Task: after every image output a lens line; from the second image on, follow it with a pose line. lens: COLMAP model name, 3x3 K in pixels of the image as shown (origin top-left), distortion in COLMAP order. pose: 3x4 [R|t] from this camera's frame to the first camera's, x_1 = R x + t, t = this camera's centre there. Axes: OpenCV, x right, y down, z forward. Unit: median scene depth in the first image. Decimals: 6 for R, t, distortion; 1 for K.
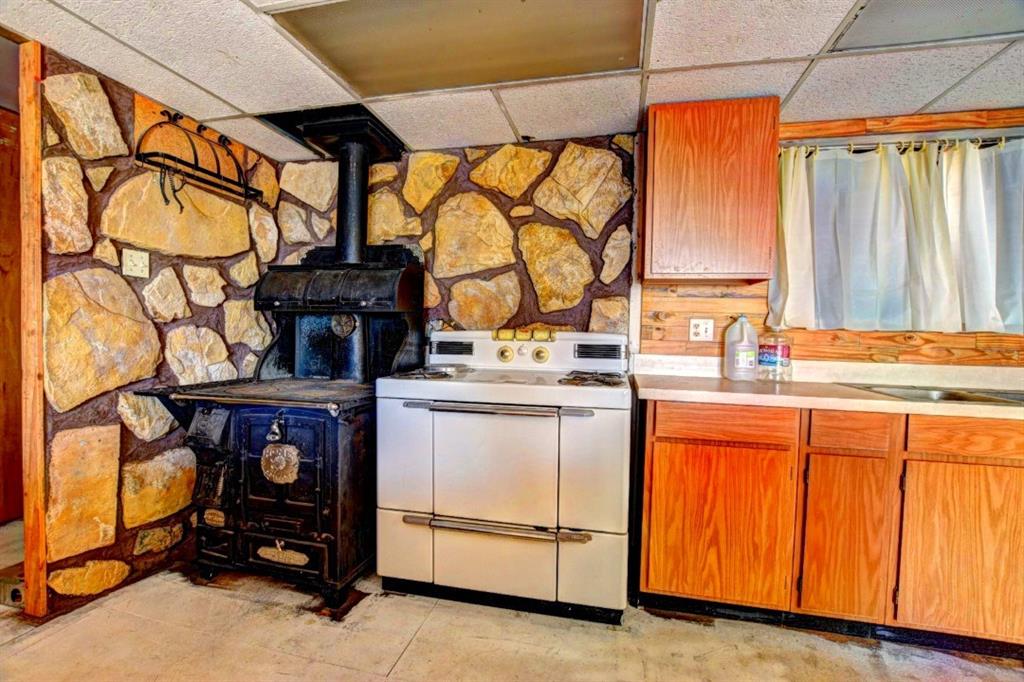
lens RADIAL K [[453.8, 0, 509.3], [0, 453.8, 340.7], [0, 0, 1]] dist [-0.034117, 0.007839]
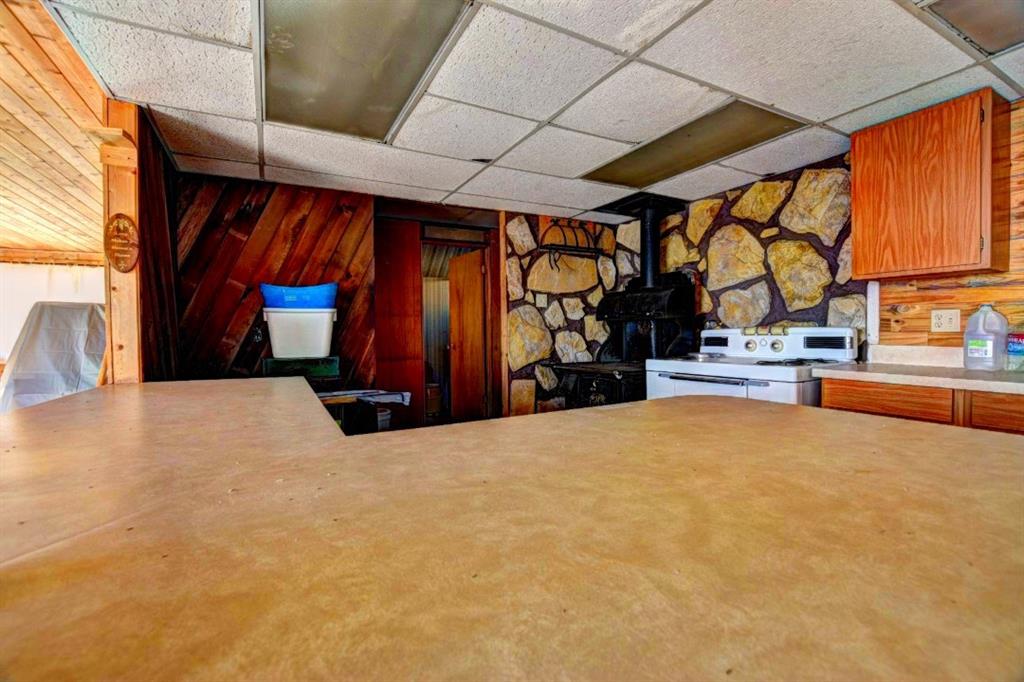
lens RADIAL K [[453.8, 0, 509.3], [0, 453.8, 340.7], [0, 0, 1]] dist [-0.034117, 0.007839]
pose [[0.656781, -0.012838, -0.753972, 0.503488], [0.009485, 0.999917, -0.008764, 0.019648], [0.754022, -0.001396, 0.656848, -0.377239]]
